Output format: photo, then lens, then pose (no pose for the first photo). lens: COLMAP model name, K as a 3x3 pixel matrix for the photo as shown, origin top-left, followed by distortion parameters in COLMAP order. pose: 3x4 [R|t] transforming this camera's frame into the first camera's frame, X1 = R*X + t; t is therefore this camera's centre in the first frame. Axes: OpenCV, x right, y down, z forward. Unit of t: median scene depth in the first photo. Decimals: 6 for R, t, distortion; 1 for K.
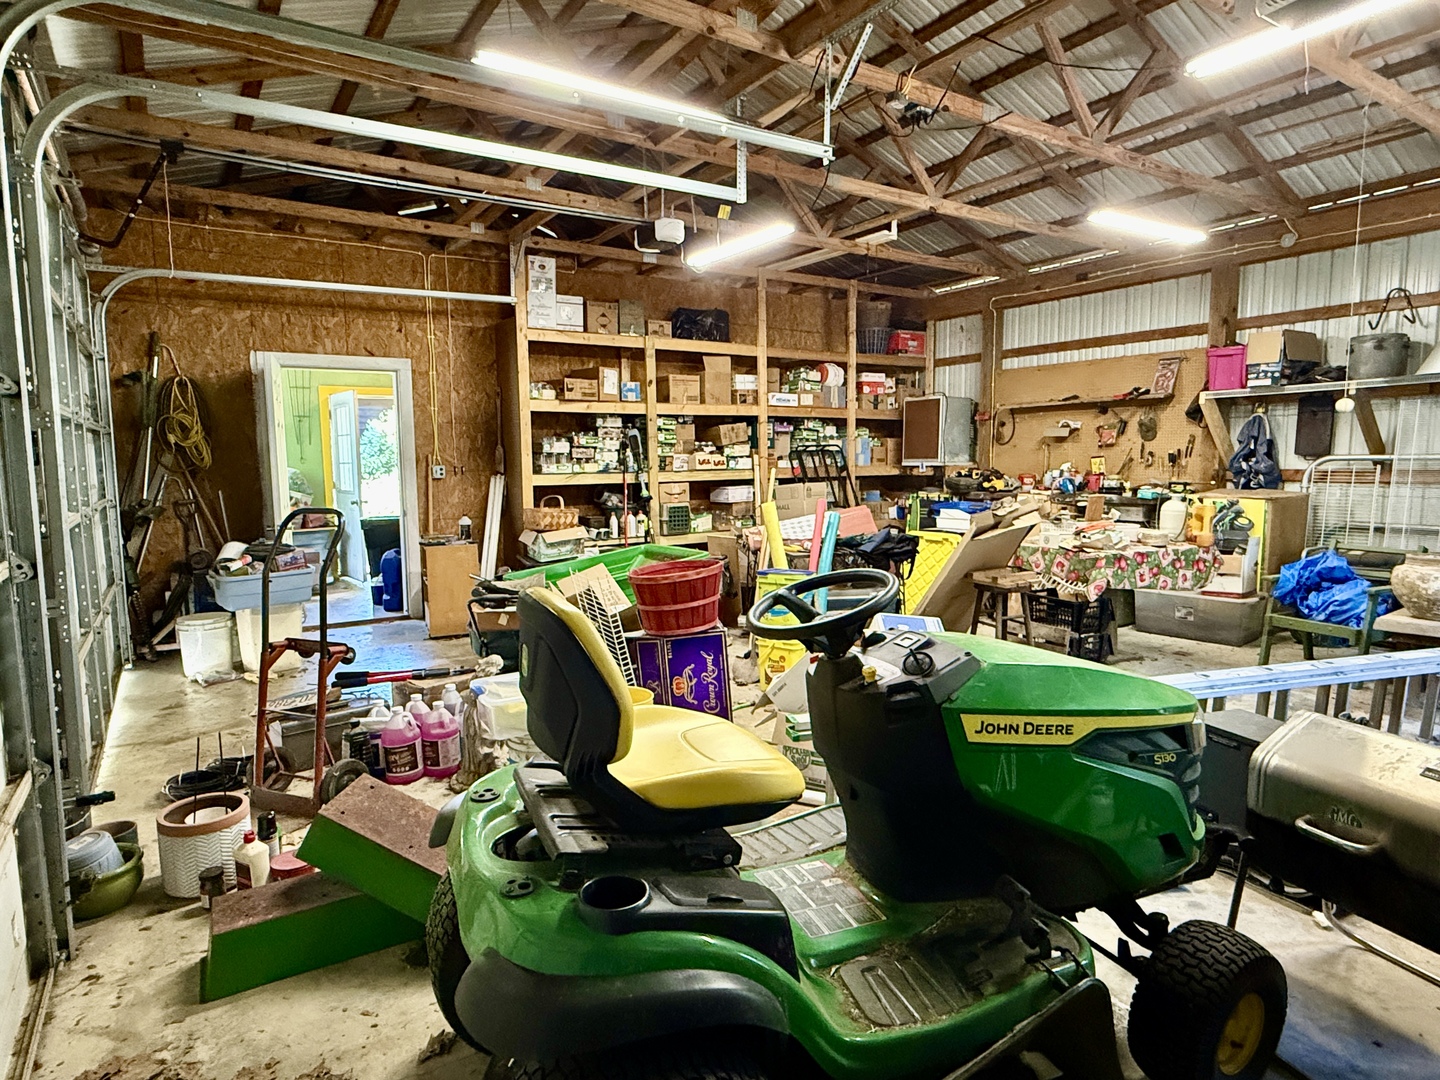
lens RADIAL K [[823.5, 0, 720.5], [0, 823.5, 546.0], [0, 0, 1]] dist [-0.001340, -0.000724]
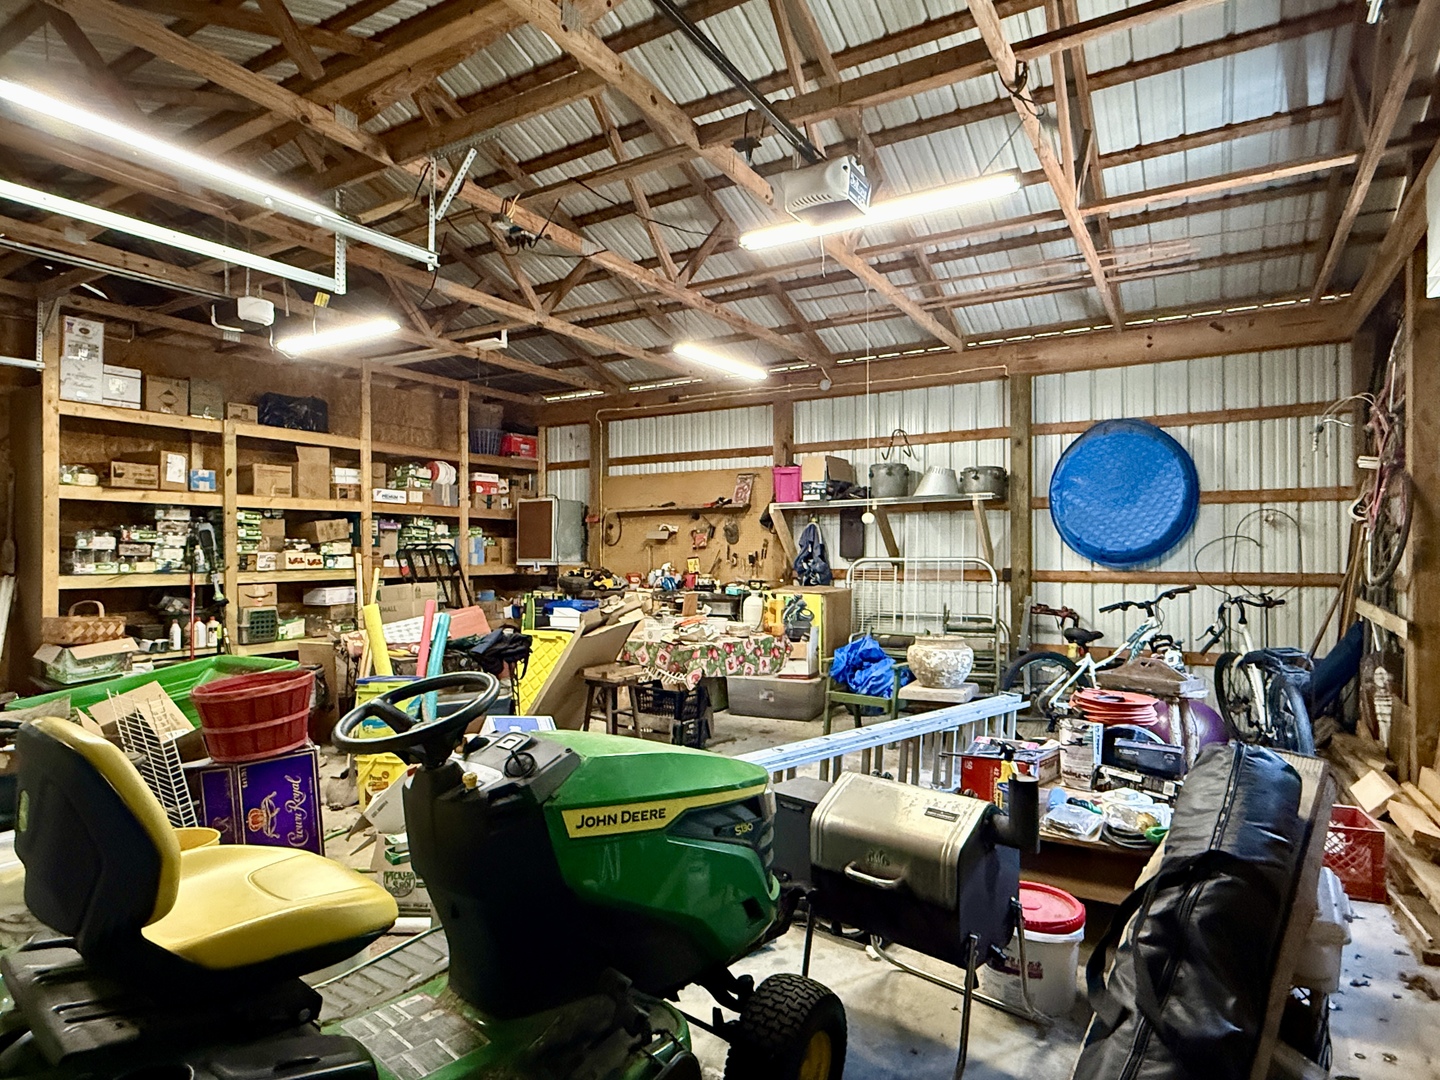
lens RADIAL K [[823.5, 0, 713.8], [0, 823.5, 546.8], [0, 0, 1]] dist [-0.001340, -0.000724]
pose [[0.902580, 0.010911, 0.430385, 0.007978], [0.040071, 0.993210, -0.109213, -0.000703], [-0.428654, 0.115820, 0.896014, -0.012089]]
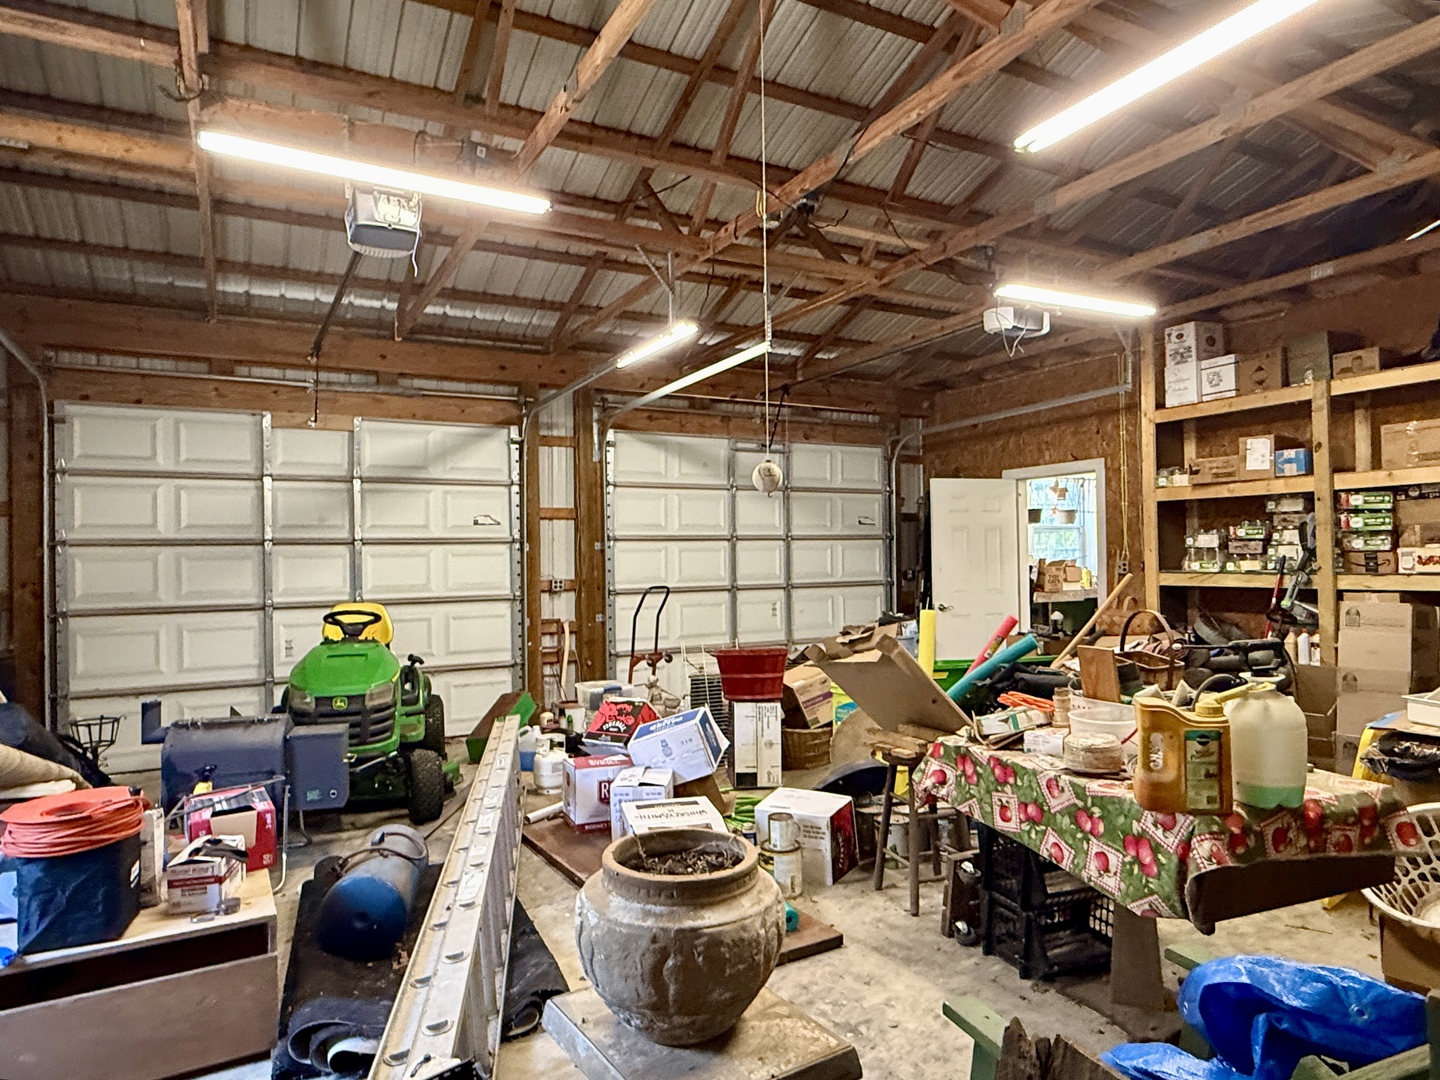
lens RADIAL K [[908.0, 0, 721.8], [0, 908.0, 543.5], [0, 0, 1]] dist [-0.003388, -0.000770]
pose [[-0.088441, -0.001105, -0.996081, 1.090373], [-0.090712, 0.995853, 0.006949, -0.115096], [0.991942, 0.090971, -0.088175, 0.866268]]
